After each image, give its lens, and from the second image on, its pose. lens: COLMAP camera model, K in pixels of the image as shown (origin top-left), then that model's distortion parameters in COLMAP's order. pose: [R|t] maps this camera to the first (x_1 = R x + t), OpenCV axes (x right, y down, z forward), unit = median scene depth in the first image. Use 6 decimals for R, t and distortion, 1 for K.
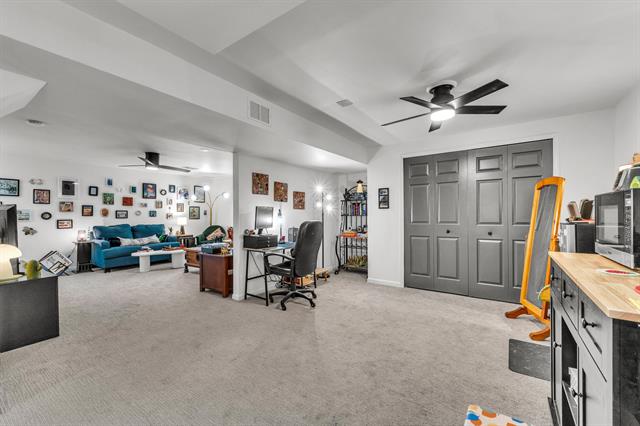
lens RADIAL K [[267.9, 0, 318.4], [0, 267.9, 218.1], [0, 0, 1]] dist [0.001321, -0.000259]
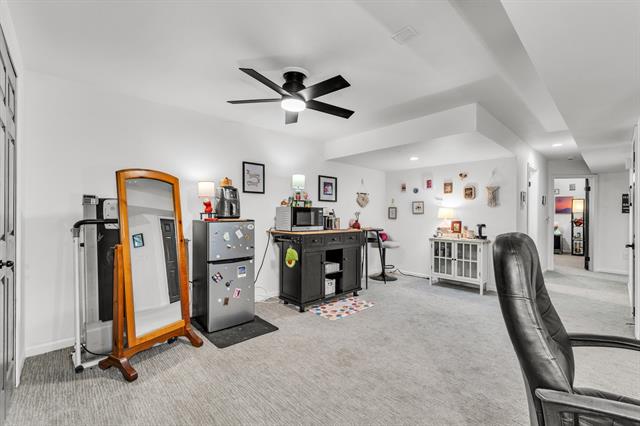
lens RADIAL K [[276.2, 0, 326.0], [0, 276.2, 214.1], [0, 0, 1]] dist [0.000320, -0.000049]
pose [[-0.983237, 0.005277, 0.182258, 0.108797], [0.007163, 0.999927, 0.009689, -0.014606], [-0.182193, 0.010832, -0.983203, 1.137246]]
